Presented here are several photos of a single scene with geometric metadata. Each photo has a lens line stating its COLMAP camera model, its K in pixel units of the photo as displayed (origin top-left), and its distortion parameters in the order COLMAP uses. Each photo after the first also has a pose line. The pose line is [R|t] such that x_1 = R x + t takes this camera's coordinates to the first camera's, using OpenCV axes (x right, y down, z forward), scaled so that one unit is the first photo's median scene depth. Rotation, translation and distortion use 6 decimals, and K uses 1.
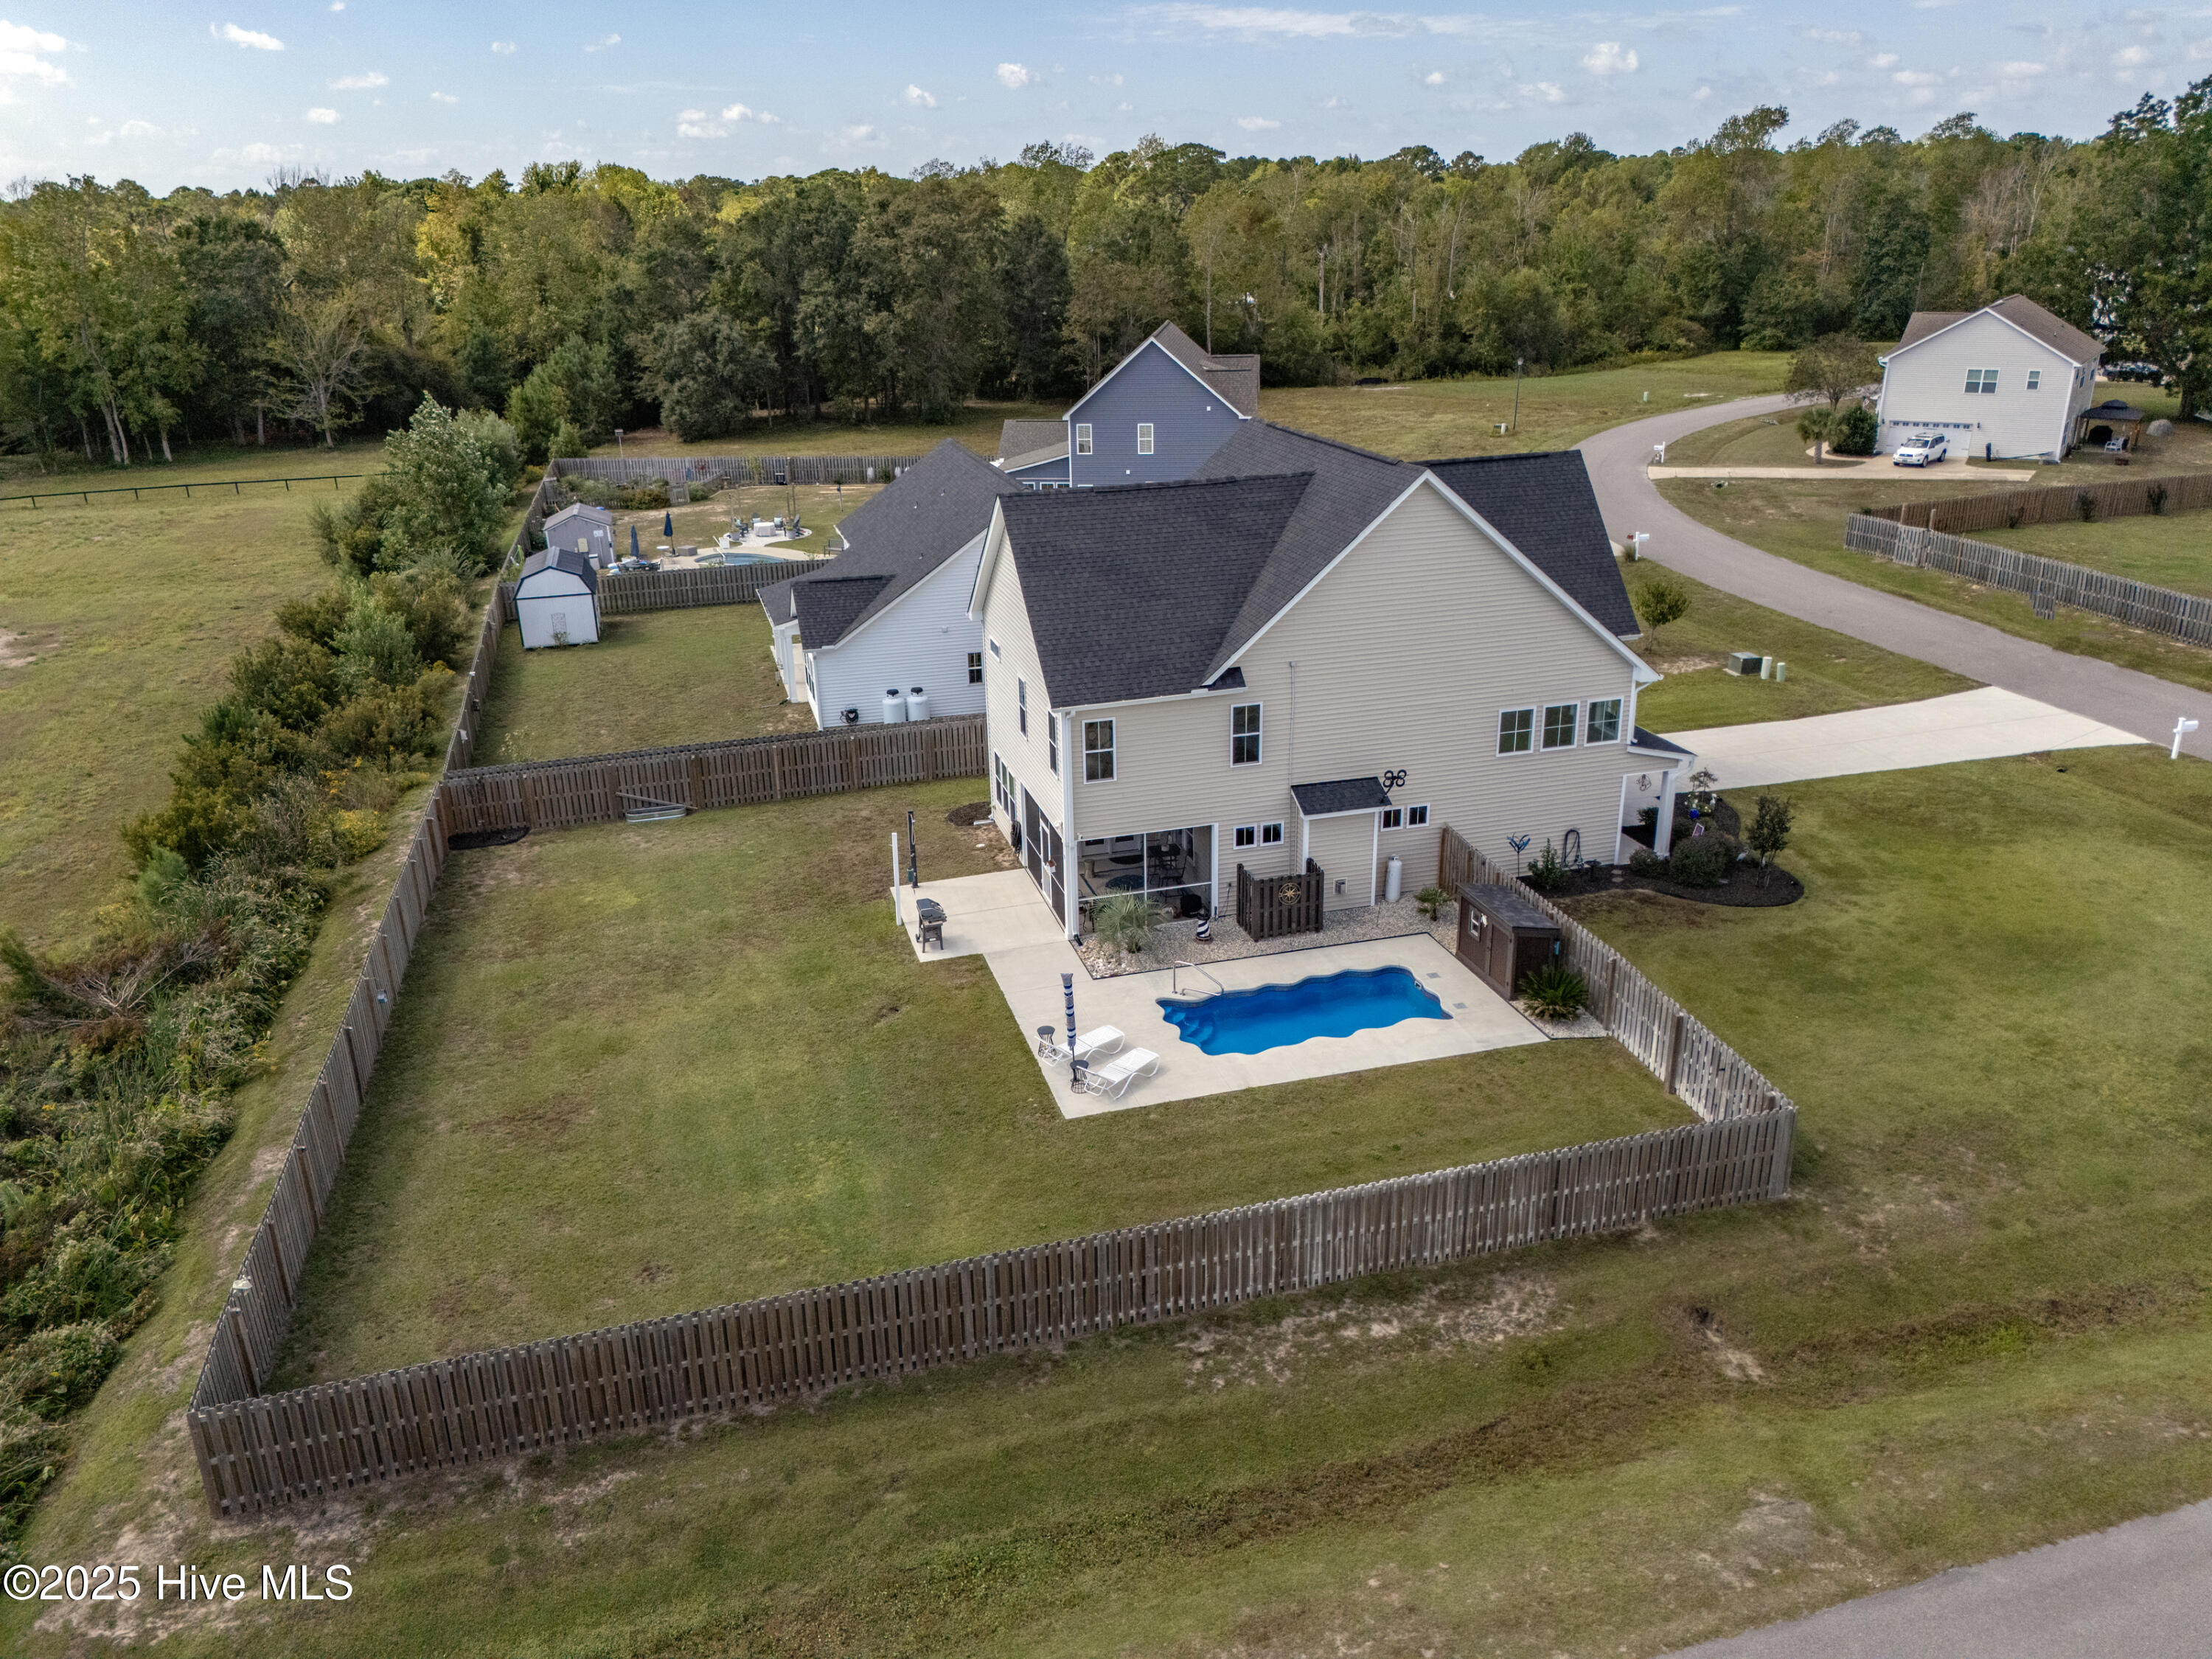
lens RADIAL K [[1622.0, 0, 1105.3], [0, 1622.0, 817.7], [0, 0, 1]] dist [0.078186, -0.071405]
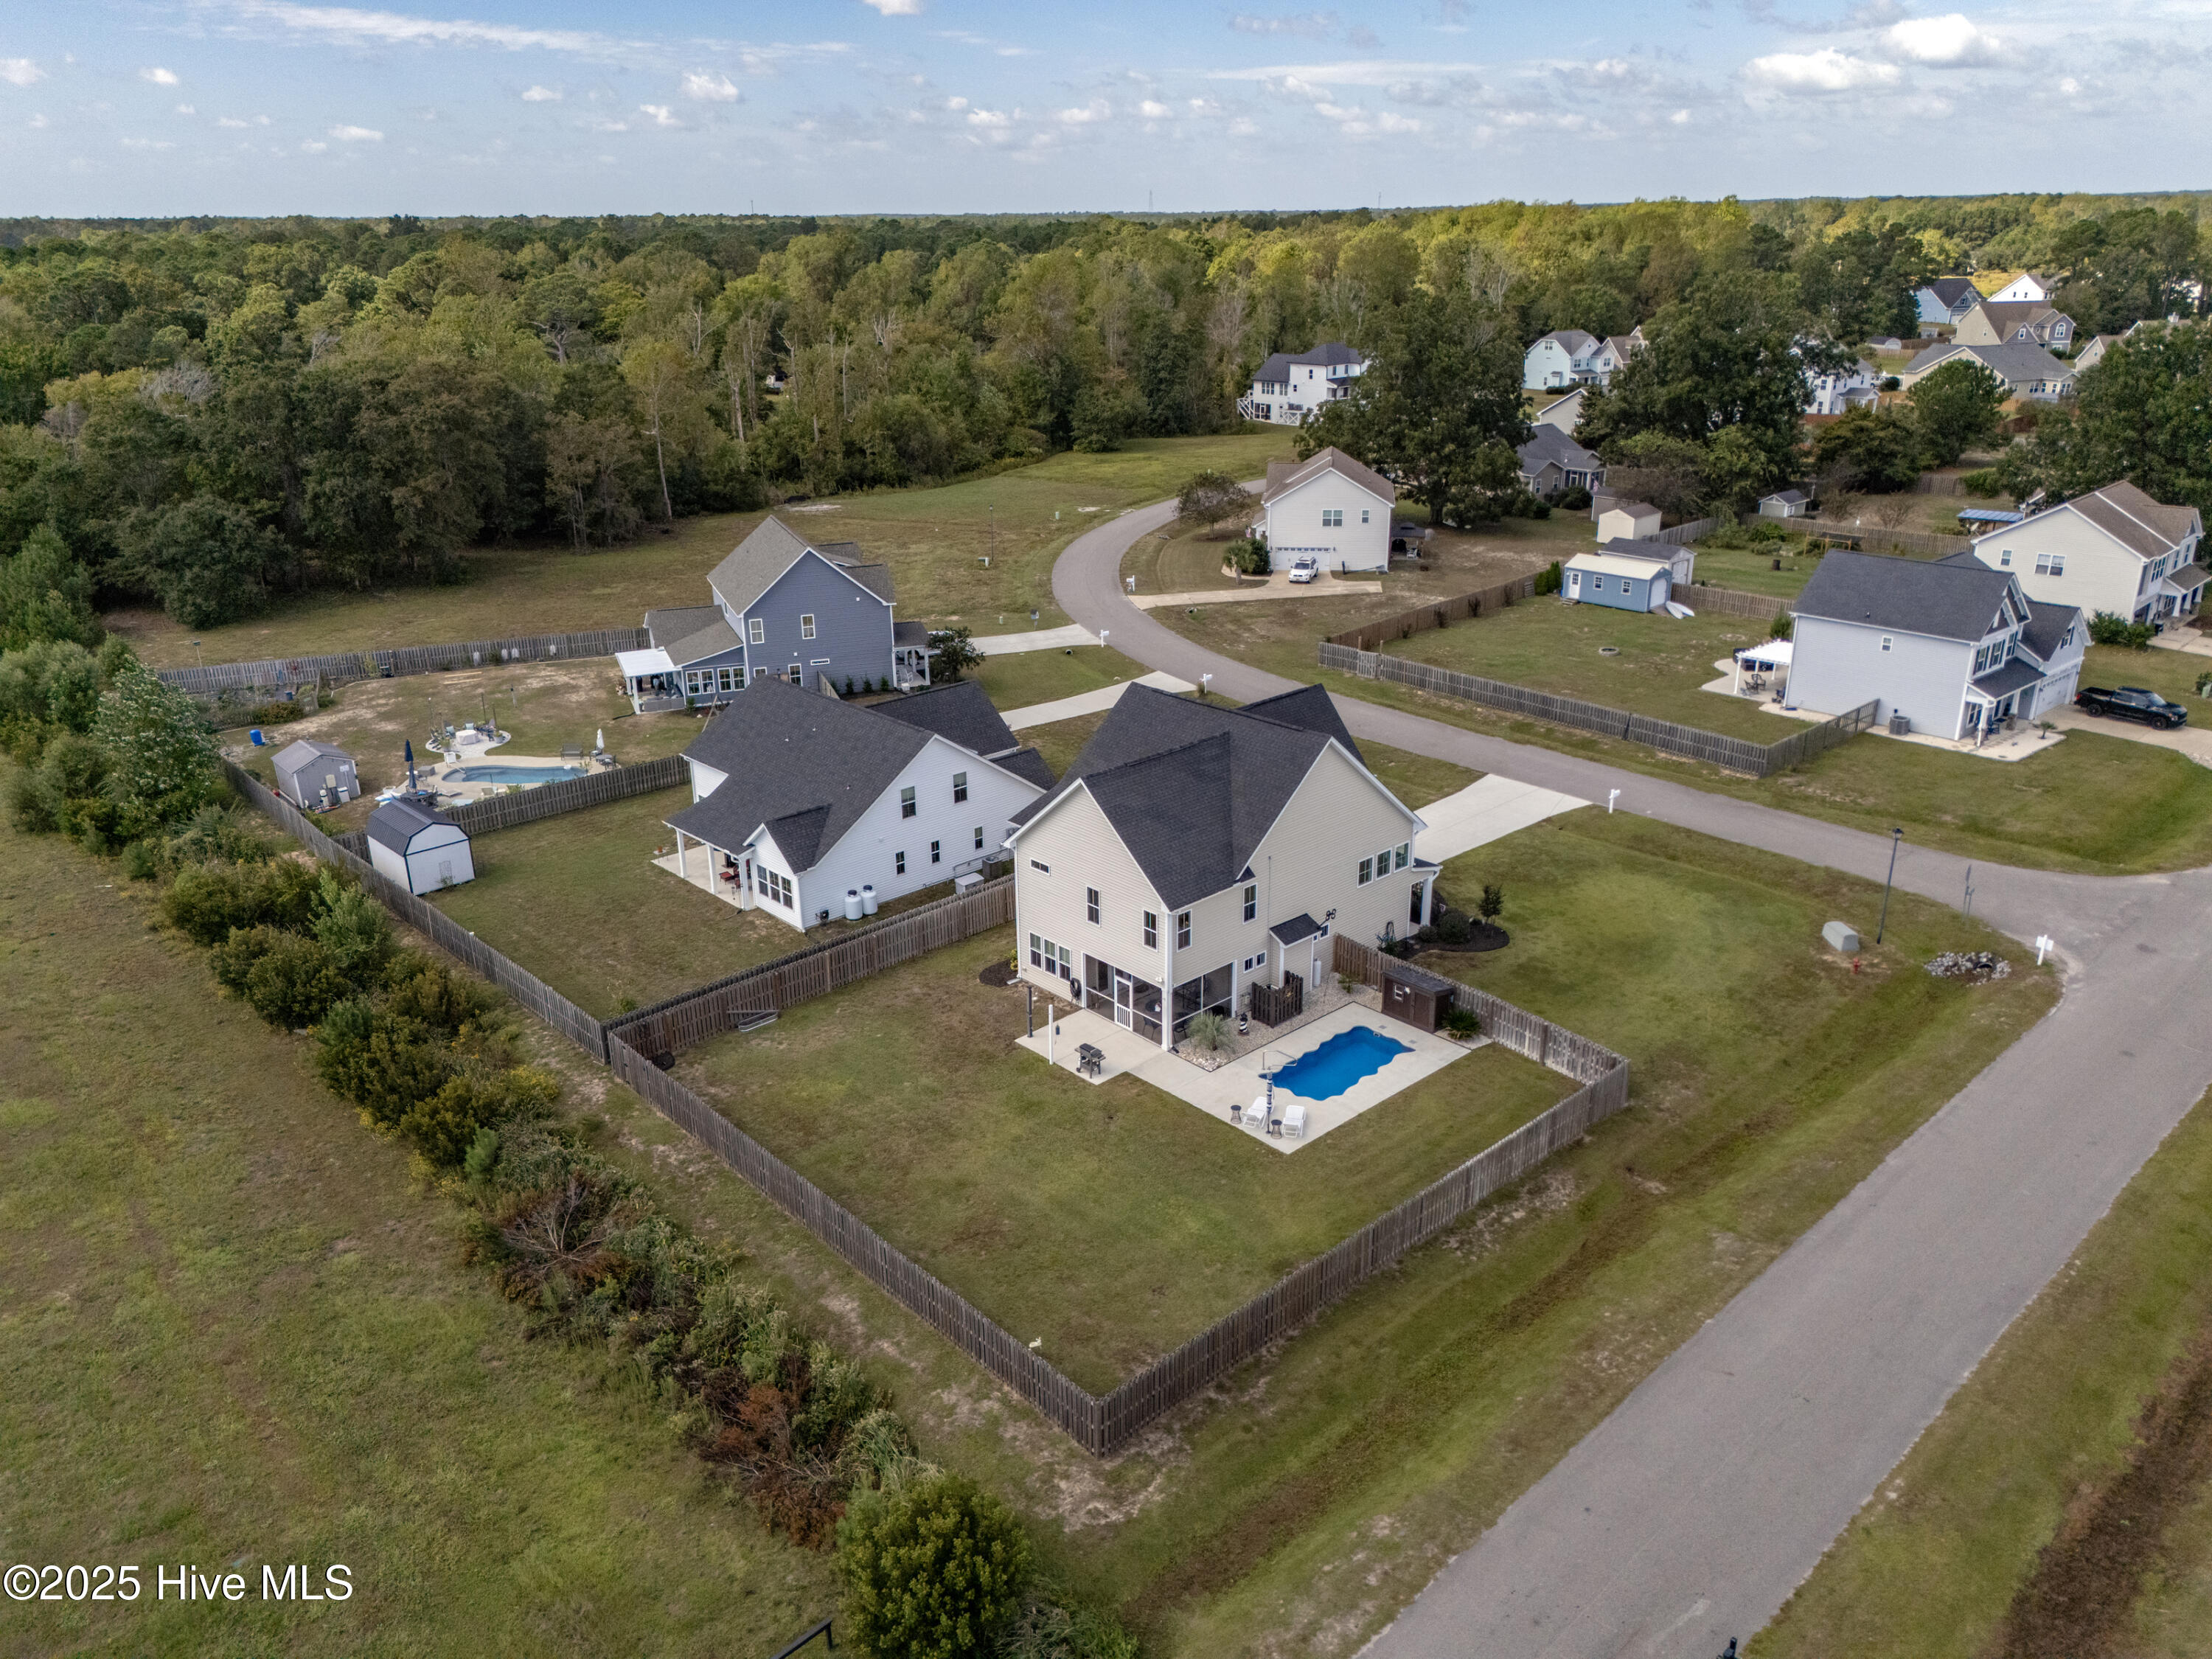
lens RADIAL K [[1630.0, 0, 1102.9], [0, 1630.0, 805.6], [0, 0, 1]] dist [0.142184, -0.252994]
pose [[0.891047, -0.144254, 0.430379, -0.673538], [0.152863, 0.988138, 0.014720, -0.178290], [-0.427397, 0.052672, 0.902528, -0.388484]]
